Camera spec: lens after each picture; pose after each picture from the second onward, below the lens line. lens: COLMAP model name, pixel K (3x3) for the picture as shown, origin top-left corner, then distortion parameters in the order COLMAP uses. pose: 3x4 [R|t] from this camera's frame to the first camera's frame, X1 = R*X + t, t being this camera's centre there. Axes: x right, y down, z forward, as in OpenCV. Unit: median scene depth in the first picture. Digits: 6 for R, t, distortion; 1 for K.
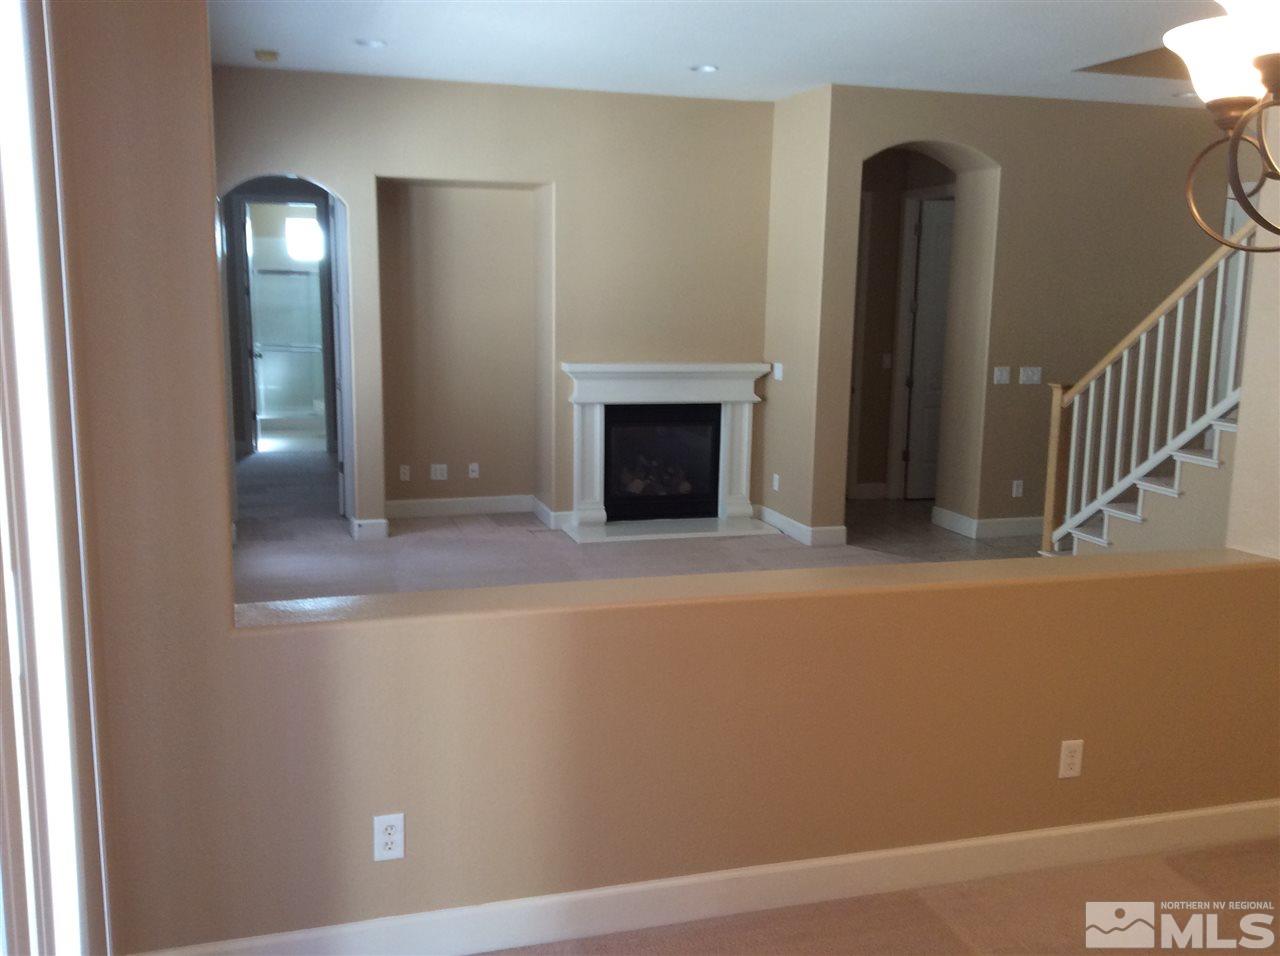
lens RADIAL K [[1197.9, 0, 664.8], [0, 1197.9, 475.7], [0, 0, 1]] dist [0.179862, -0.444758]
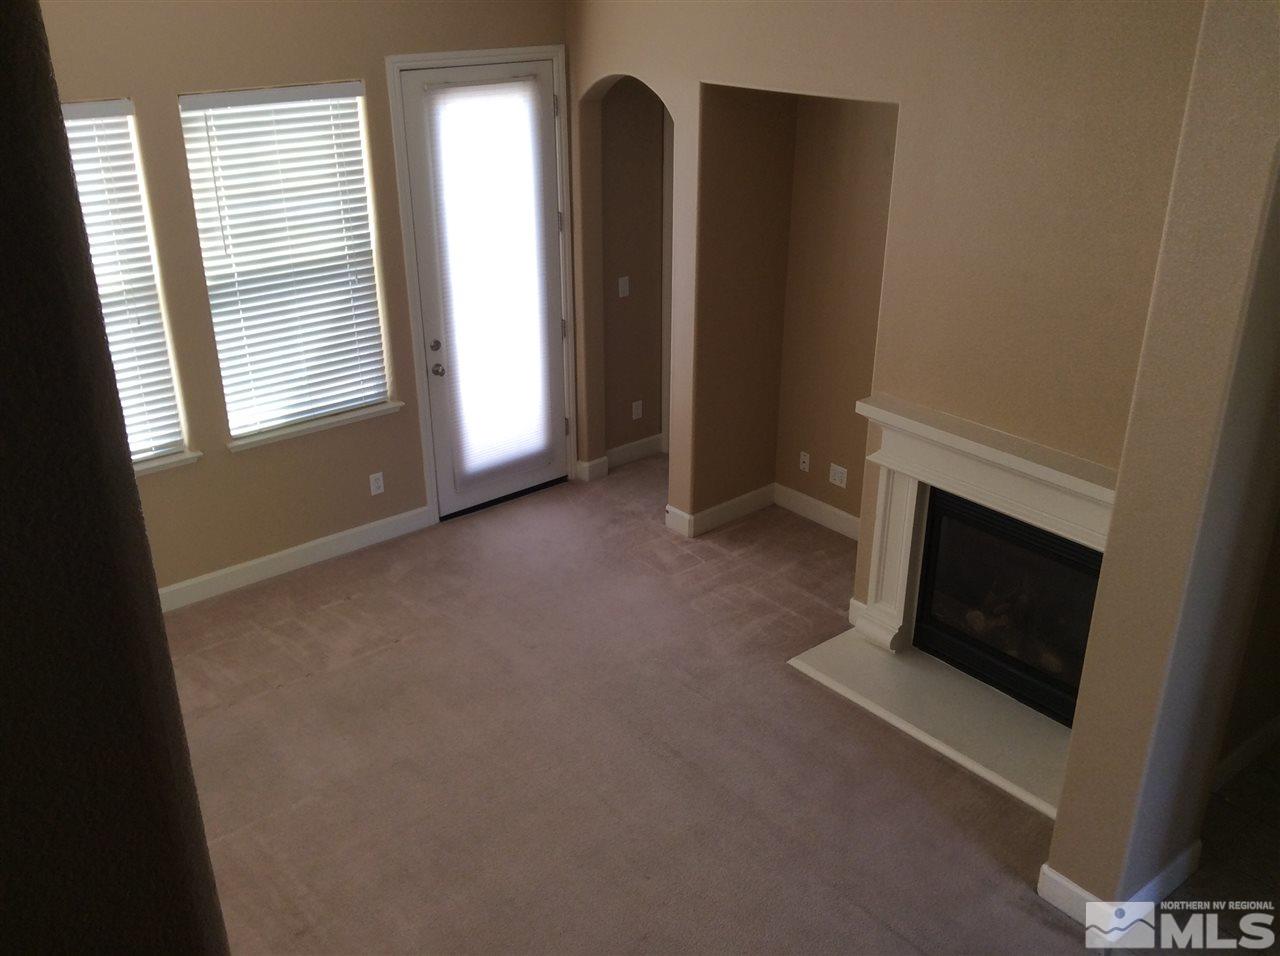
lens RADIAL K [[1197.9, 0, 664.8], [0, 1197.9, 475.7], [0, 0, 1]] dist [0.179862, -0.444758]
pose [[0.401806, 0.369272, -0.837968, 0.425552], [-0.138112, 0.929057, 0.343187, -0.260657], [0.905250, -0.022161, 0.424302, 0.599981]]
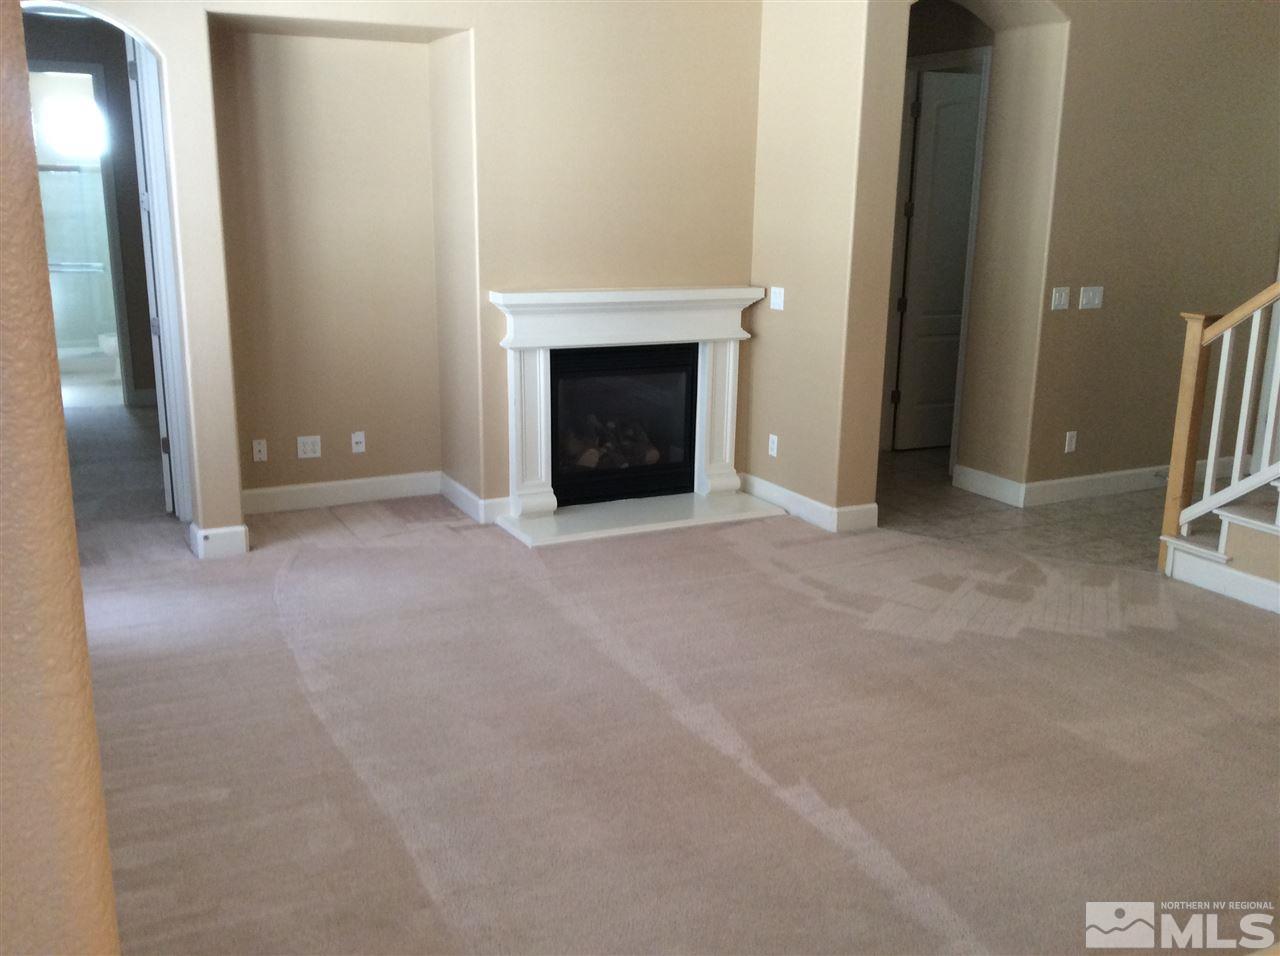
lens RADIAL K [[1148.3, 0, 642.1], [0, 1148.3, 461.0], [0, 0, 1]] dist [0.132078, -0.265222]
pose [[0.984803, -0.041118, 0.168740, -0.113912], [0.028608, 0.996704, 0.075911, -0.042875], [-0.171305, -0.069930, 0.982733, 0.302490]]
